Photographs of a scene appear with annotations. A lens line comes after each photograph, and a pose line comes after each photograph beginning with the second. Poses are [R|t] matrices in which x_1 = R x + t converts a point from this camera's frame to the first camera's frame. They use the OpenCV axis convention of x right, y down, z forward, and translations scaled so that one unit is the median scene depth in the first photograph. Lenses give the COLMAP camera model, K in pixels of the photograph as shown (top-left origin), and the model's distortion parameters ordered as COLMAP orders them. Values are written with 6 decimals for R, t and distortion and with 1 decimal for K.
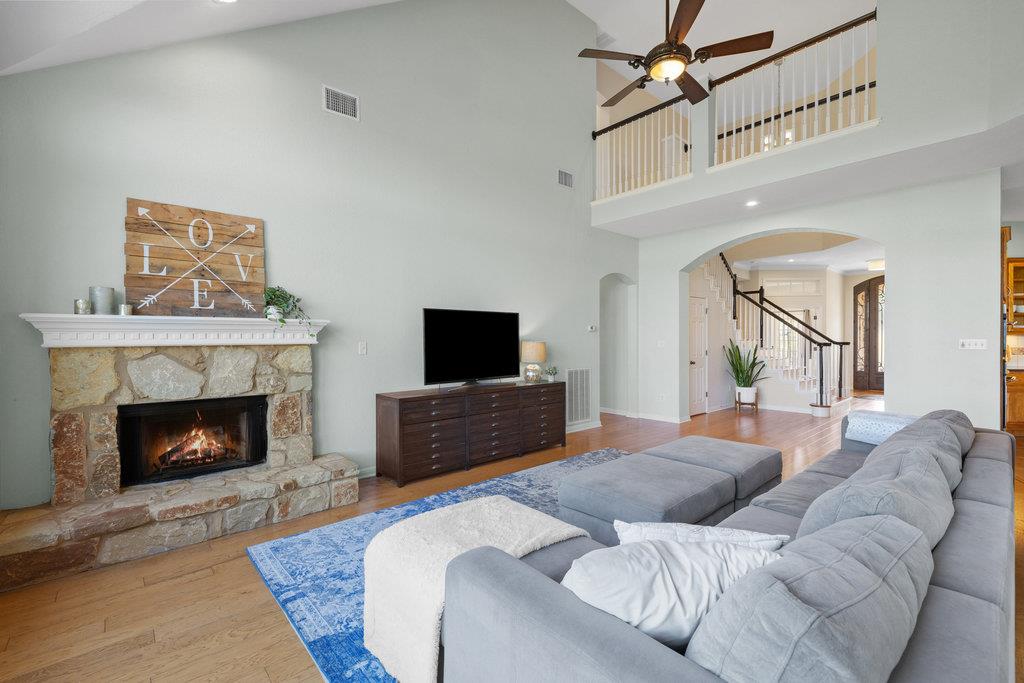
lens RADIAL K [[433.5, 0, 512.1], [0, 433.5, 338.9], [0, 0, 1]] dist [0.000924, 0.000281]
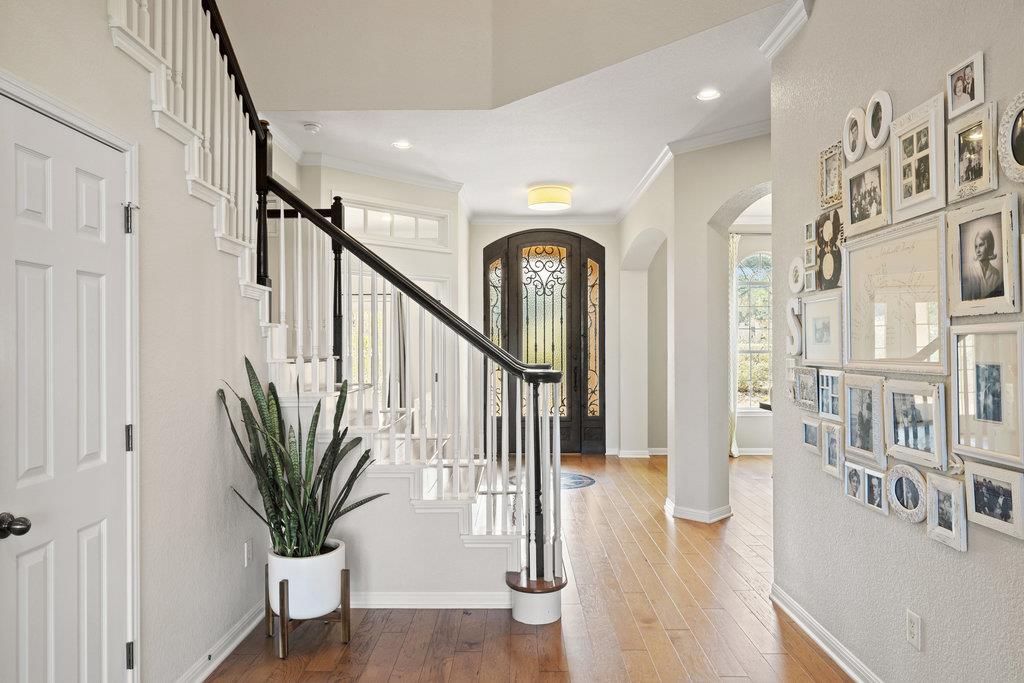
lens RADIAL K [[675.9, 0, 513.0], [0, 675.9, 340.6], [0, 0, 1]] dist [0.003082, -0.003115]
pose [[0.664685, 0.004836, 0.747108, 0.313066], [0.009250, 0.999849, -0.014703, -0.003976], [-0.747067, 0.016684, 0.664540, 0.624945]]
